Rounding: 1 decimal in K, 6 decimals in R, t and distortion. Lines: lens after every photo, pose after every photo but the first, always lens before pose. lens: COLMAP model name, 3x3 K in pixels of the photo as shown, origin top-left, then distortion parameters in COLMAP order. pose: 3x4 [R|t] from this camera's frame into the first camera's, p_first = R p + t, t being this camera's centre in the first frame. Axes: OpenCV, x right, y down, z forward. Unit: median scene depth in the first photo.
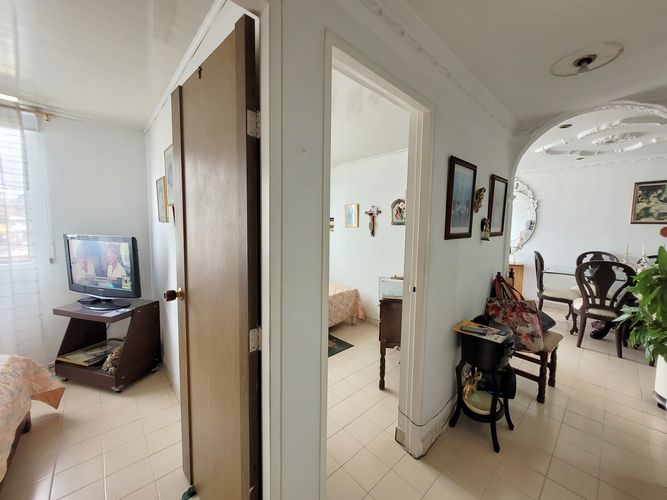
lens RADIAL K [[261.7, 0, 335.6], [0, 261.7, 246.7], [0, 0, 1]] dist [-0.002177, 0.000004]
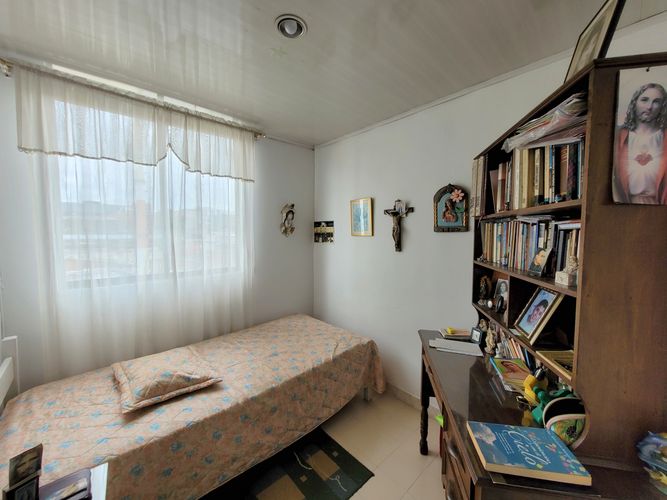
lens RADIAL K [[261.7, 0, 335.6], [0, 261.7, 246.7], [0, 0, 1]] dist [-0.002177, 0.000004]
pose [[0.999879, -0.011756, -0.010203, 0.005720], [0.011514, 0.999659, -0.023448, -0.037650], [0.010475, 0.023328, 0.999673, 0.408844]]
